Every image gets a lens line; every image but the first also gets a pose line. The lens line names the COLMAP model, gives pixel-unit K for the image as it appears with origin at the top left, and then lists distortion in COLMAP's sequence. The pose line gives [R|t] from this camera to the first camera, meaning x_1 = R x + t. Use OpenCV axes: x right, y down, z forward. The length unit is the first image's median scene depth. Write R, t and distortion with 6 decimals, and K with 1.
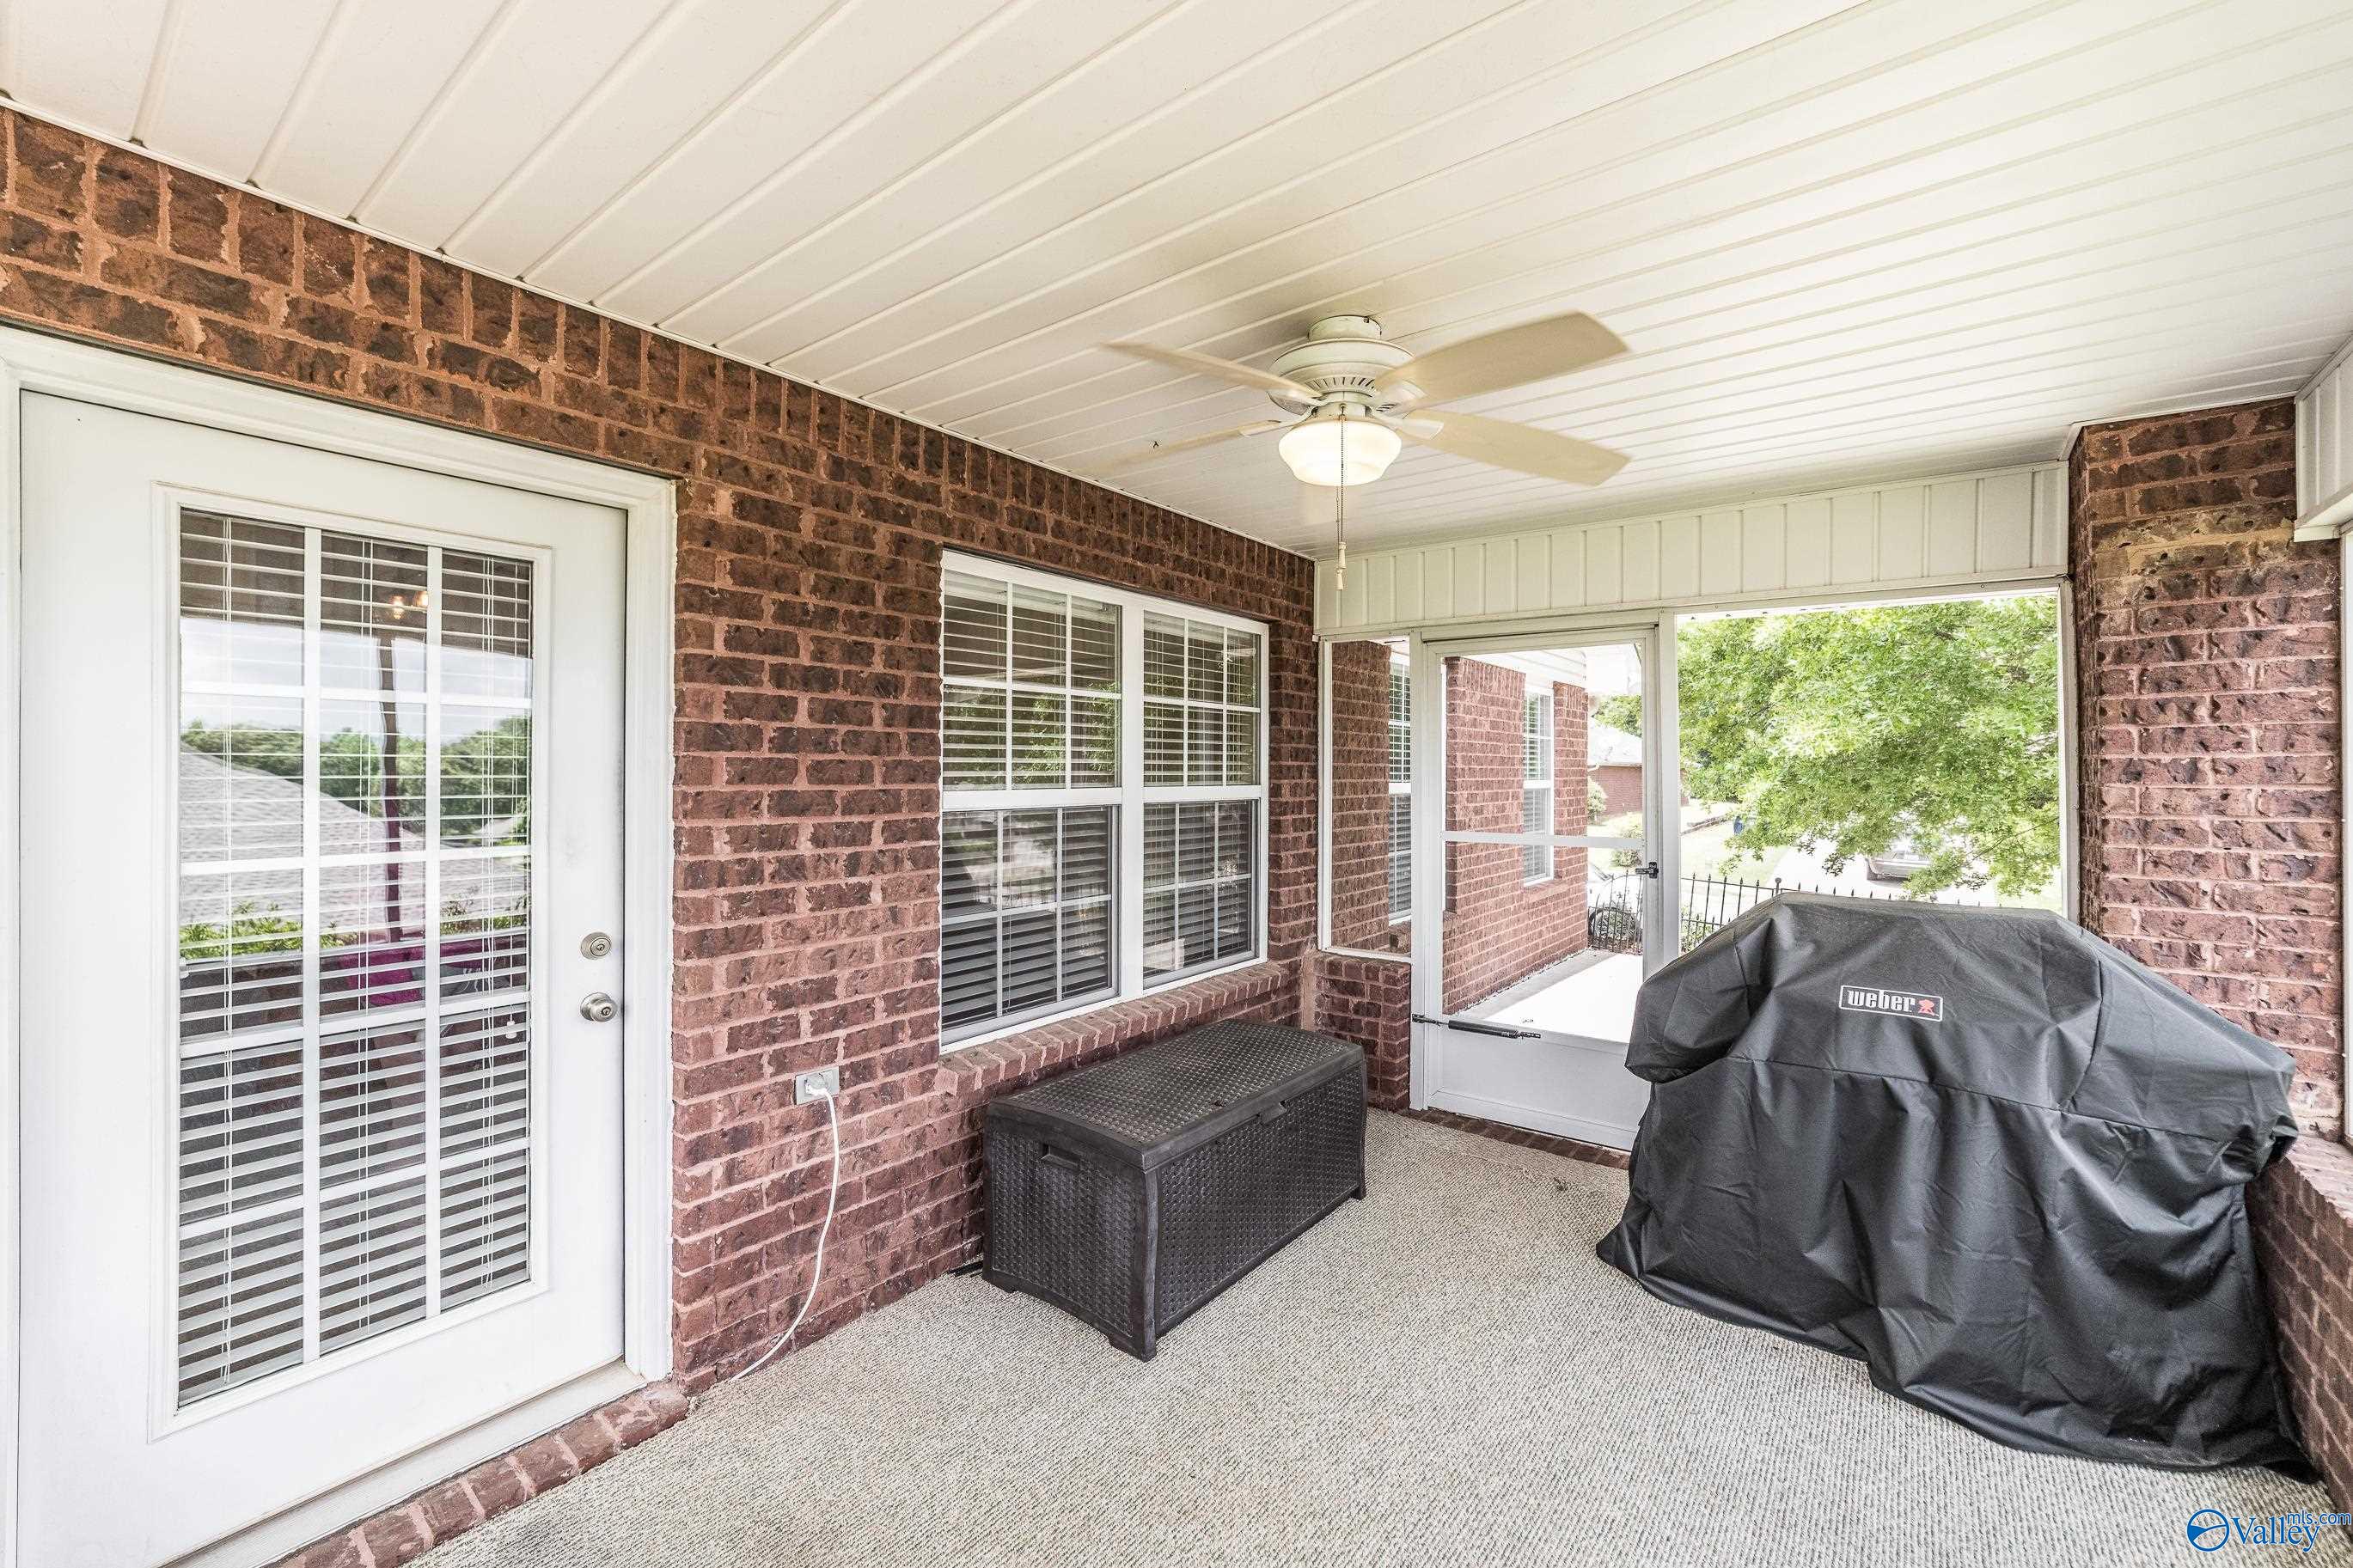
lens RADIAL K [[902.2, 0, 1178.3], [0, 902.2, 775.5], [0, 0, 1]] dist [-0.008356, 0.000042]
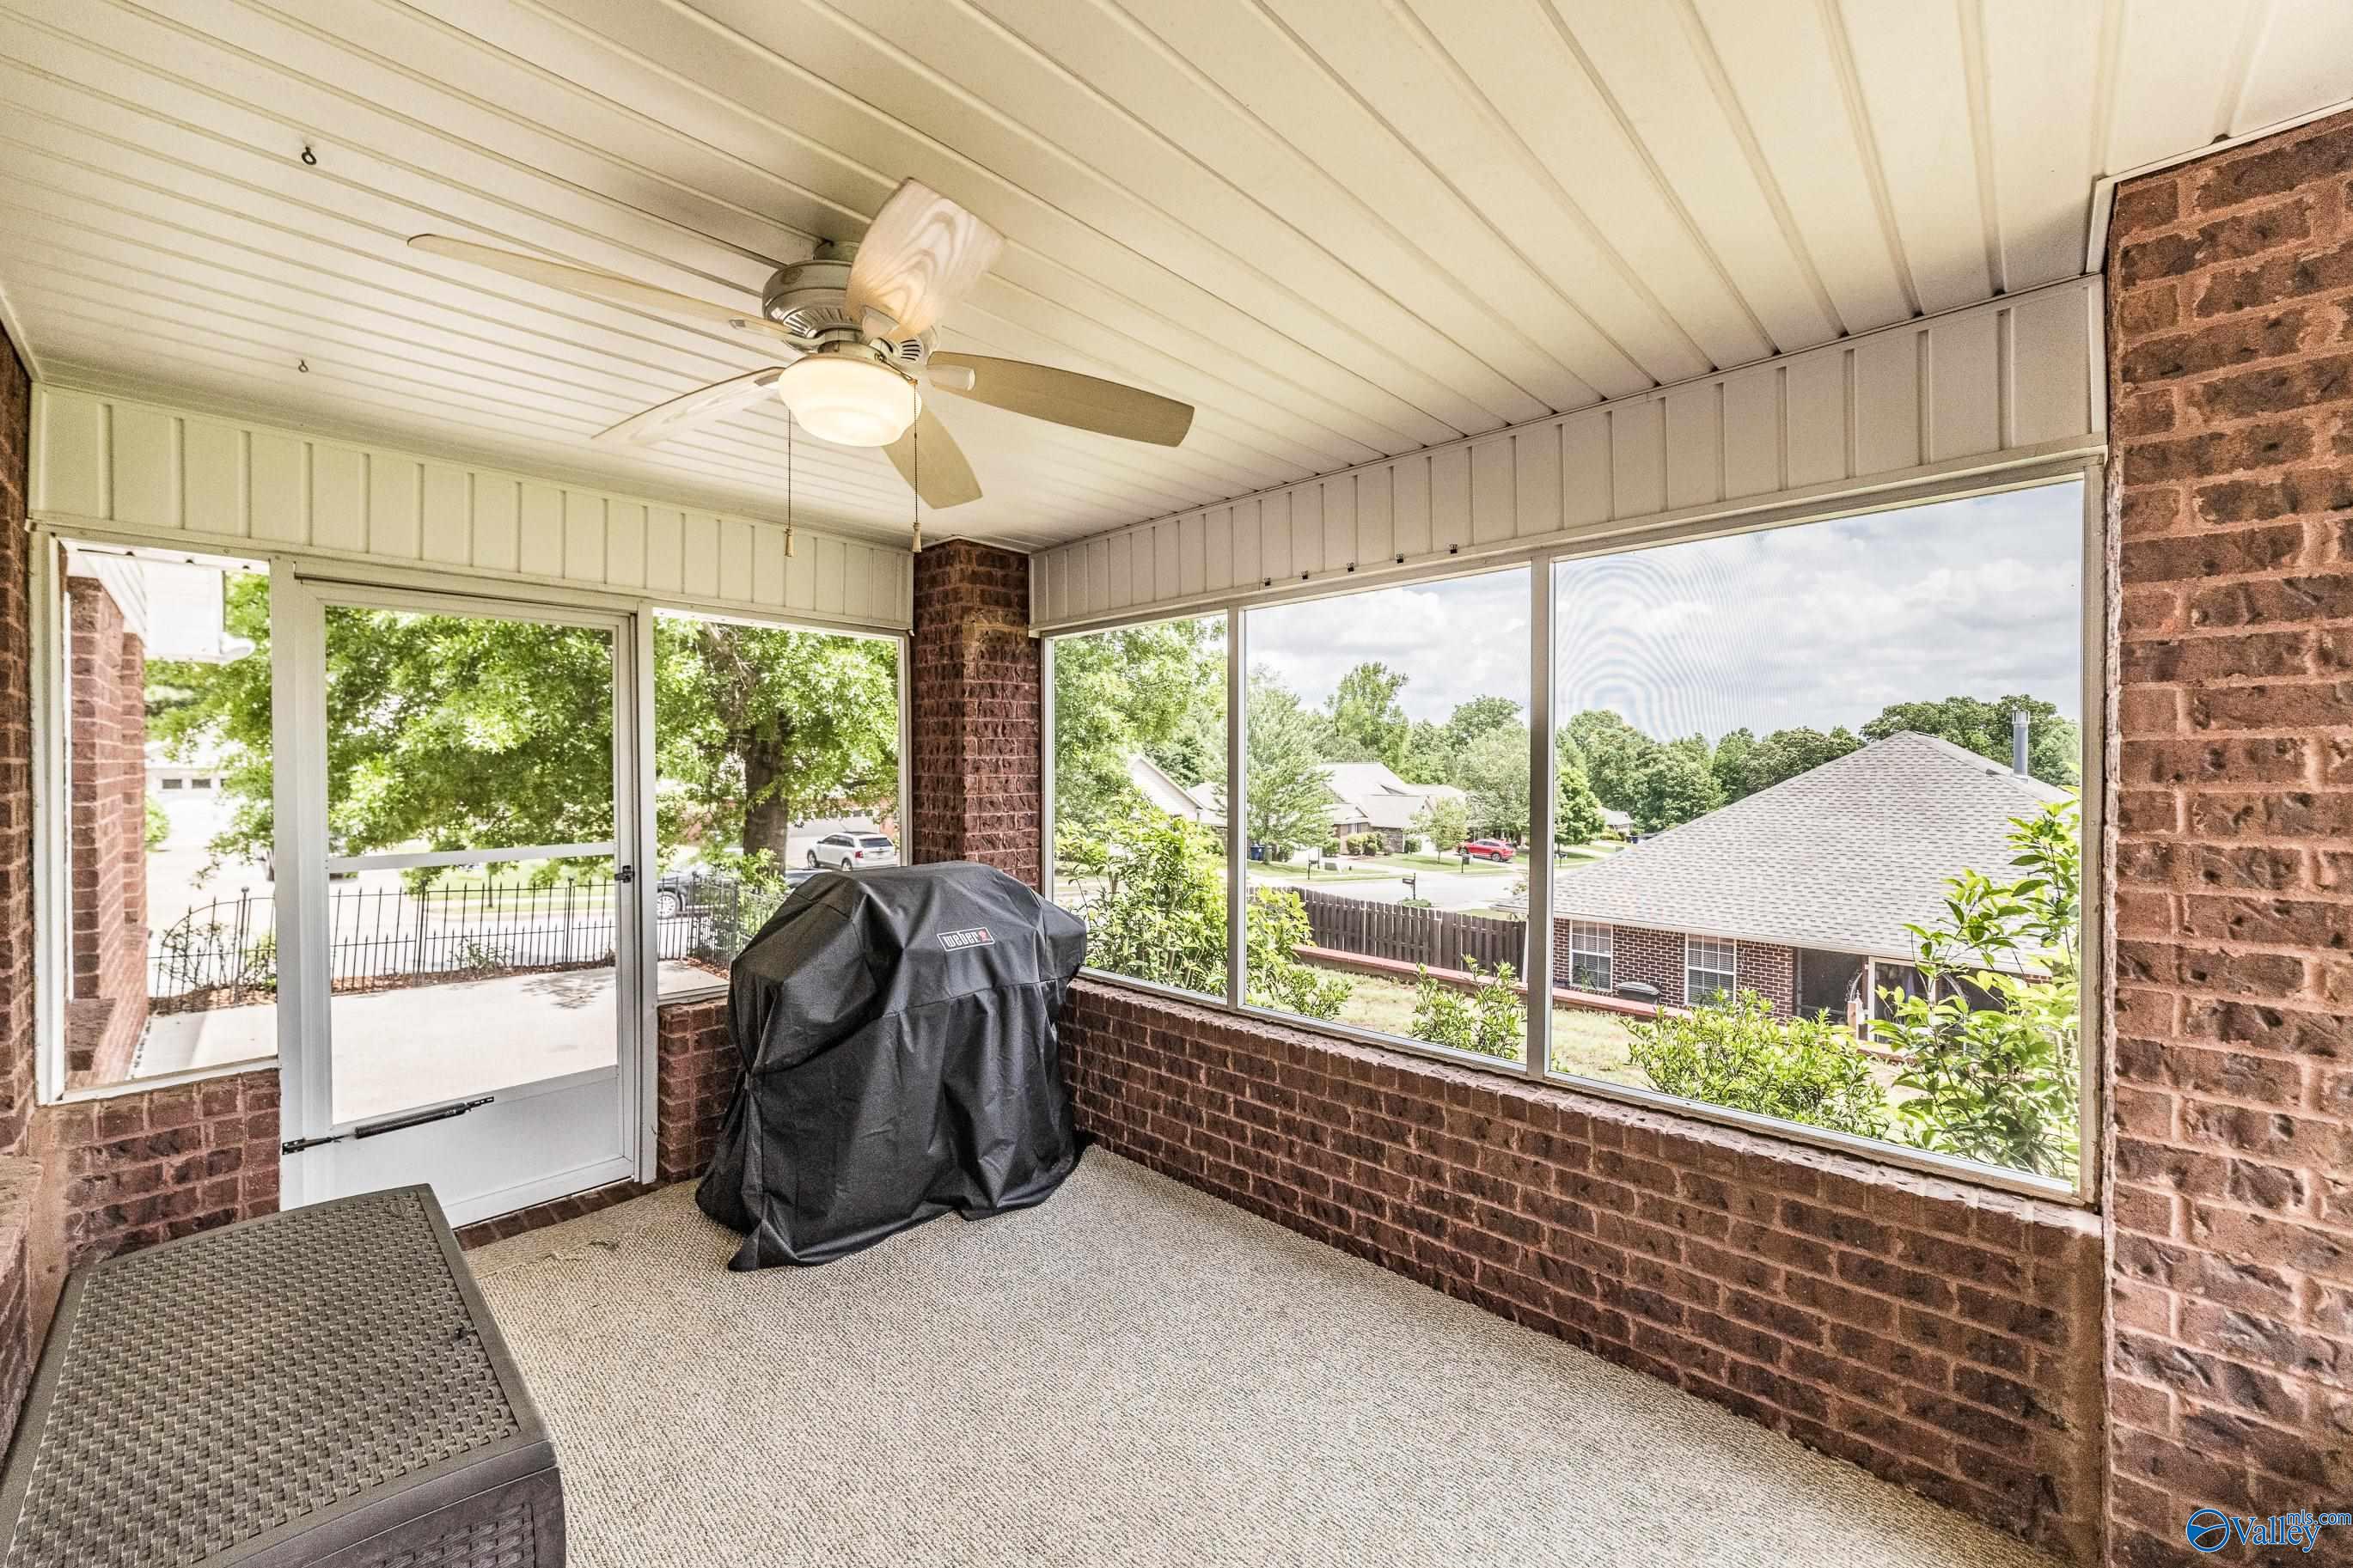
lens RADIAL K [[902.2, 0, 1178.6], [0, 902.2, 772.2], [0, 0, 1]] dist [-0.008356, 0.000042]
pose [[0.140438, -0.015418, 0.989969, -0.482566], [0.003689, 0.999880, 0.015050, -0.018880], [-0.990083, 0.001538, 0.140478, 0.451098]]
